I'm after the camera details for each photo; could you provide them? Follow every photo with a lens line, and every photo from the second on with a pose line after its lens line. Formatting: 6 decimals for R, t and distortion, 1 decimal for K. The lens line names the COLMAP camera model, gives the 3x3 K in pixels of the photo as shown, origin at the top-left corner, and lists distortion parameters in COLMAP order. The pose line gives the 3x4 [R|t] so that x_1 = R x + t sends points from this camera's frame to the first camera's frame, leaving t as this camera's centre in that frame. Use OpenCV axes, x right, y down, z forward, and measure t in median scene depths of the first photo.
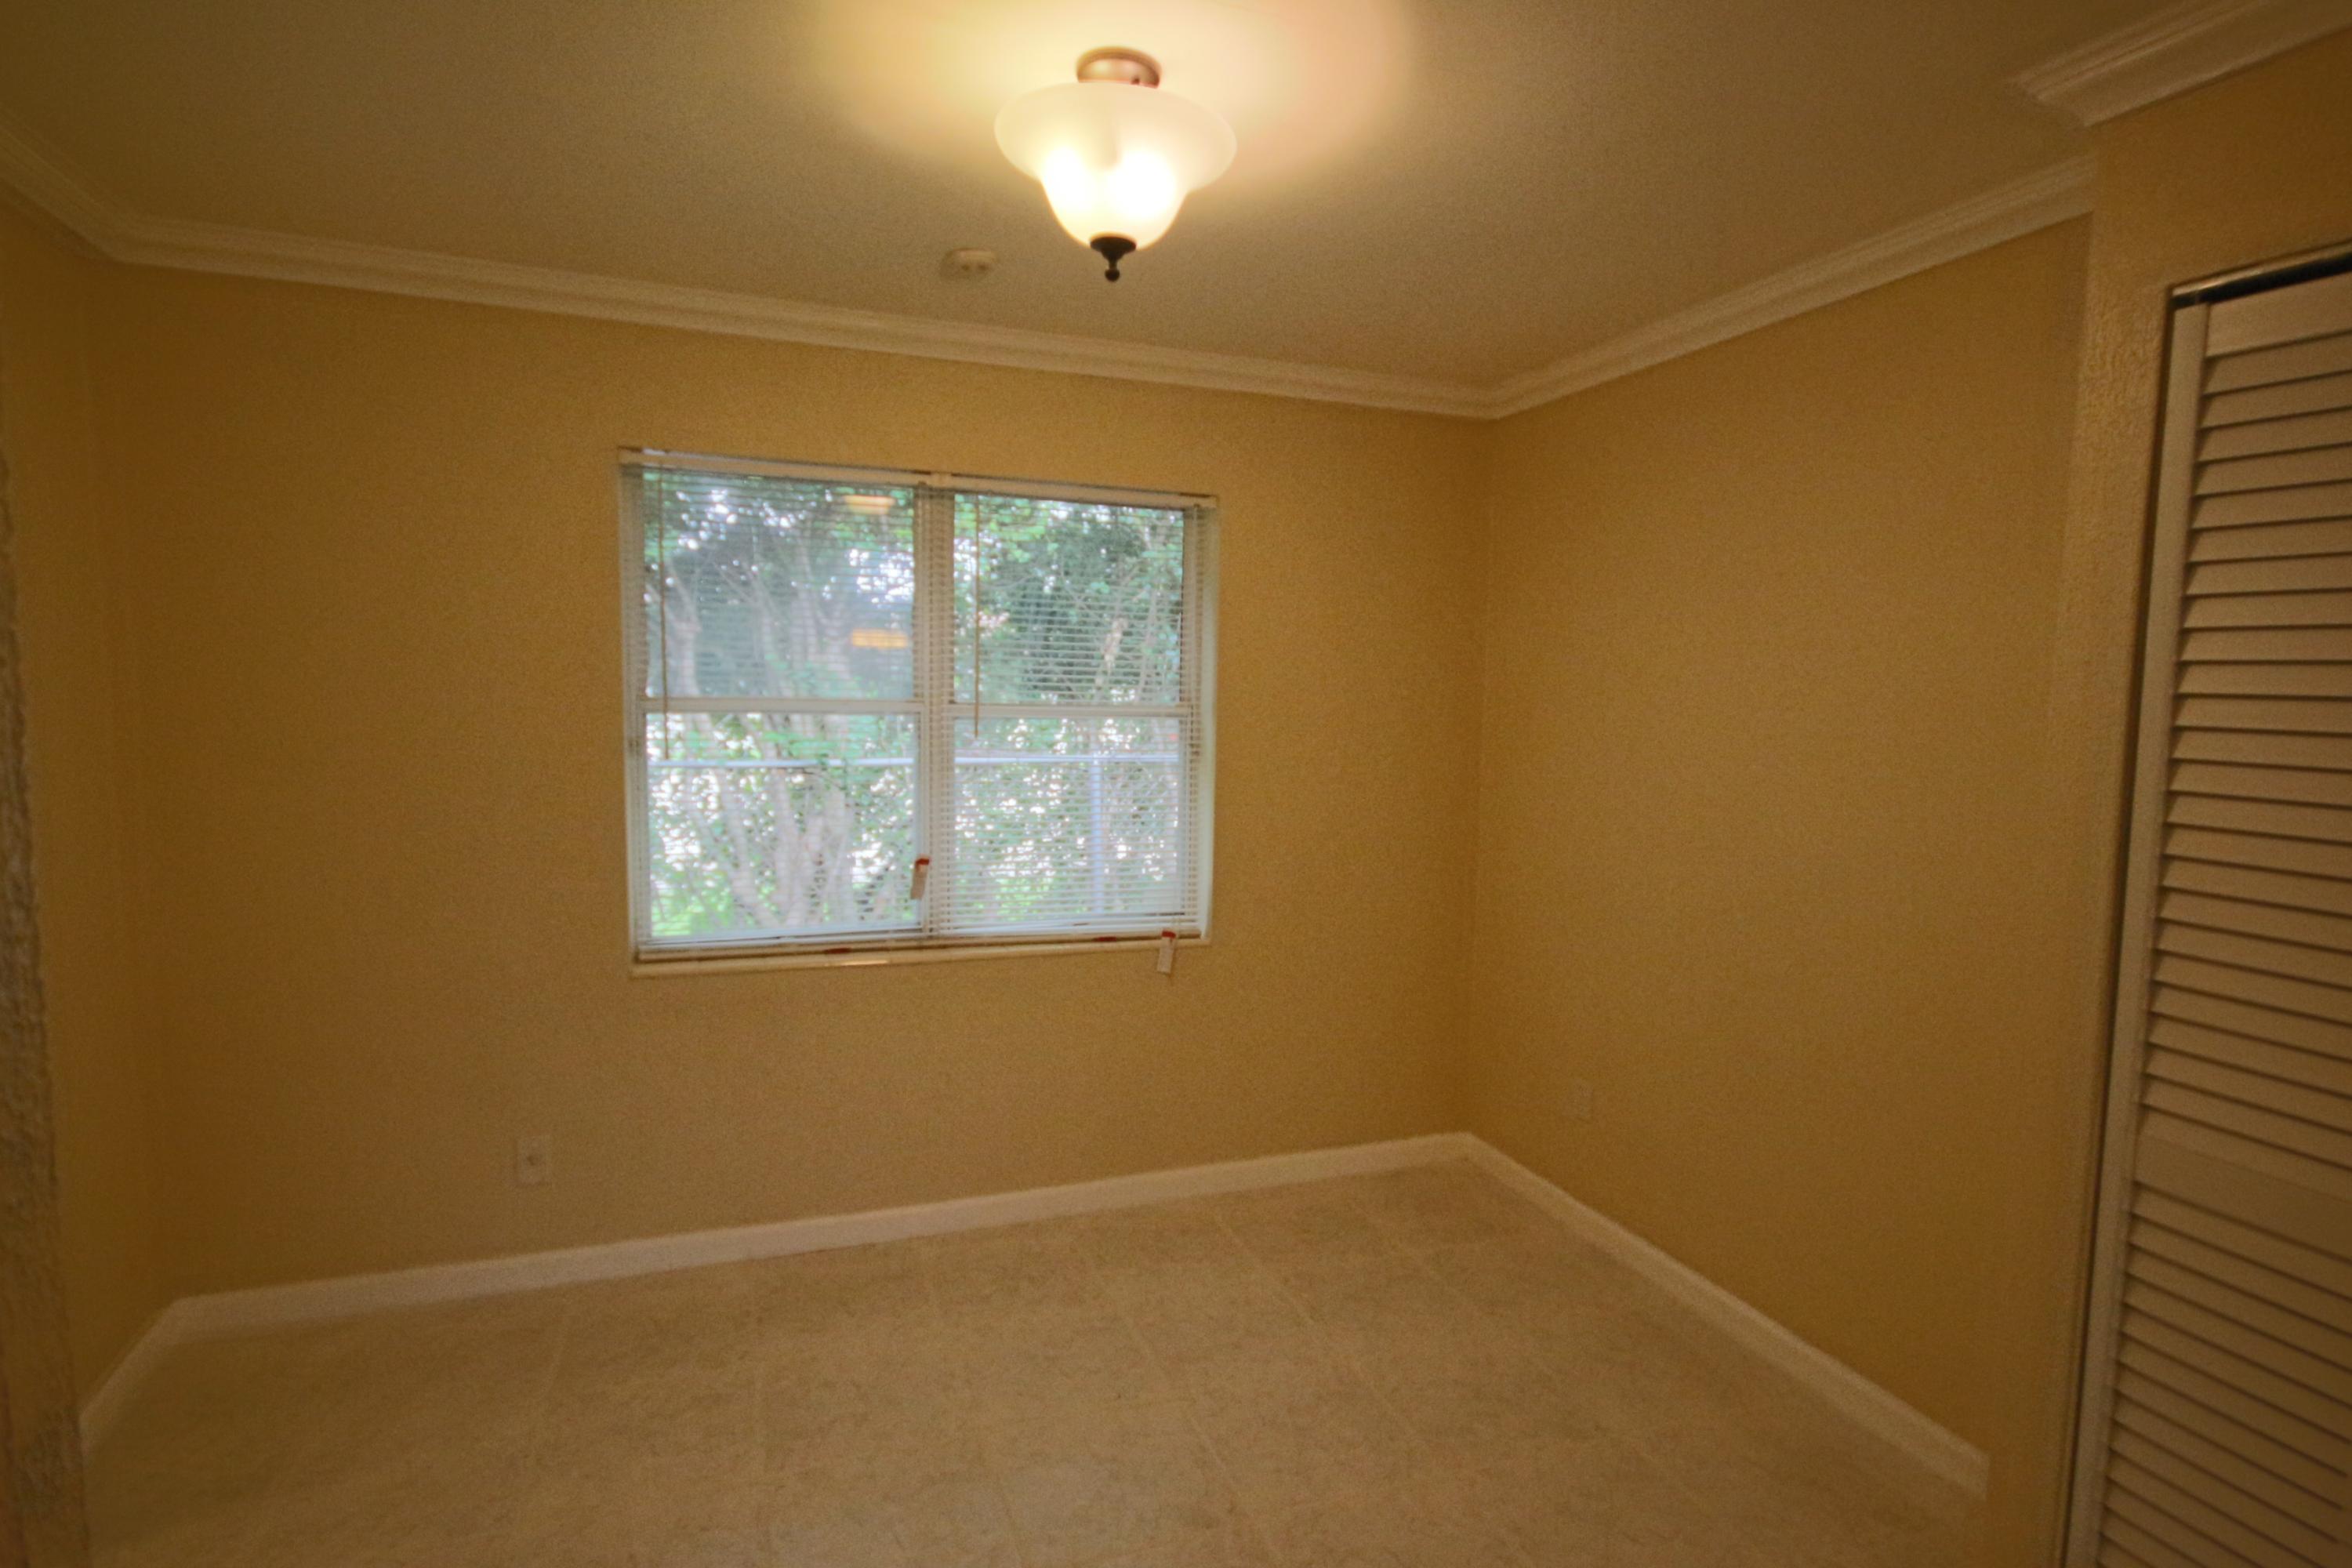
lens RADIAL K [[1205.2, 0, 1196.4], [0, 1205.2, 805.9], [0, 0, 1]] dist [0.000633, -0.004811]
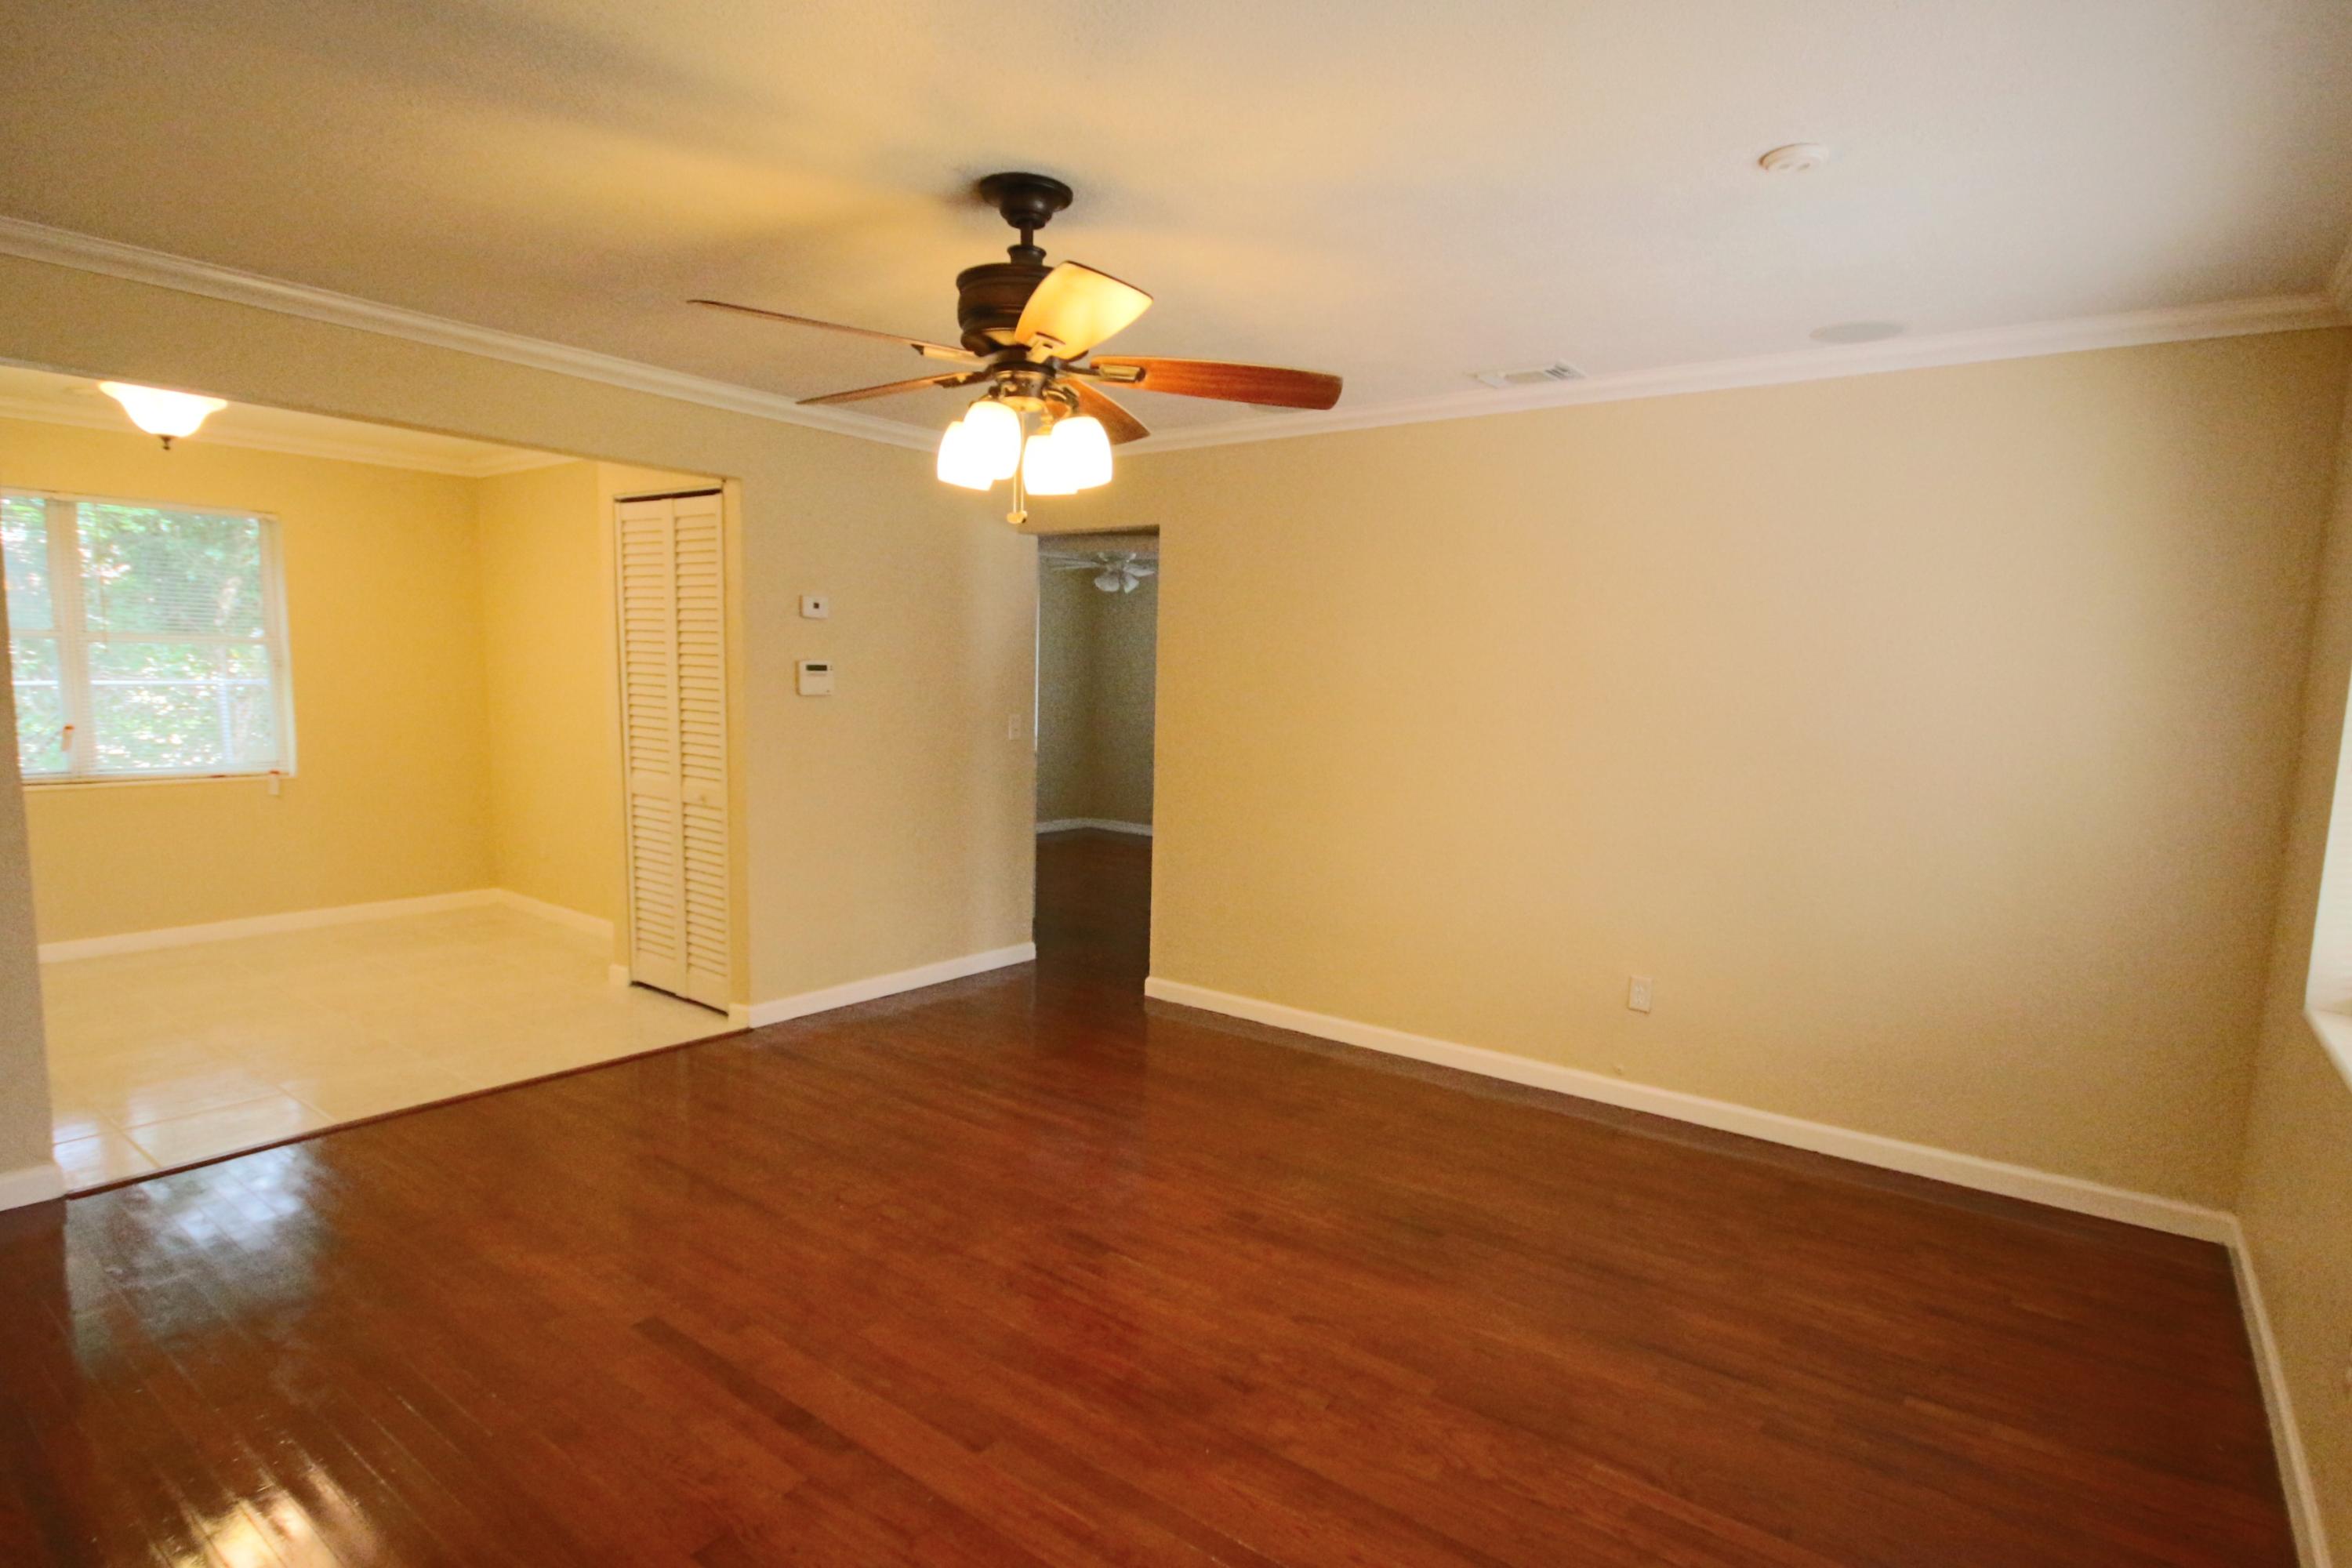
lens RADIAL K [[1205.2, 0, 1196.4], [0, 1205.2, 805.9], [0, 0, 1]] dist [0.000633, -0.004811]
pose [[0.846795, -0.057991, 0.528748, 0.178501], [0.041241, 0.998205, 0.043432, 0.126673], [-0.530318, -0.014972, 0.847667, -1.061599]]
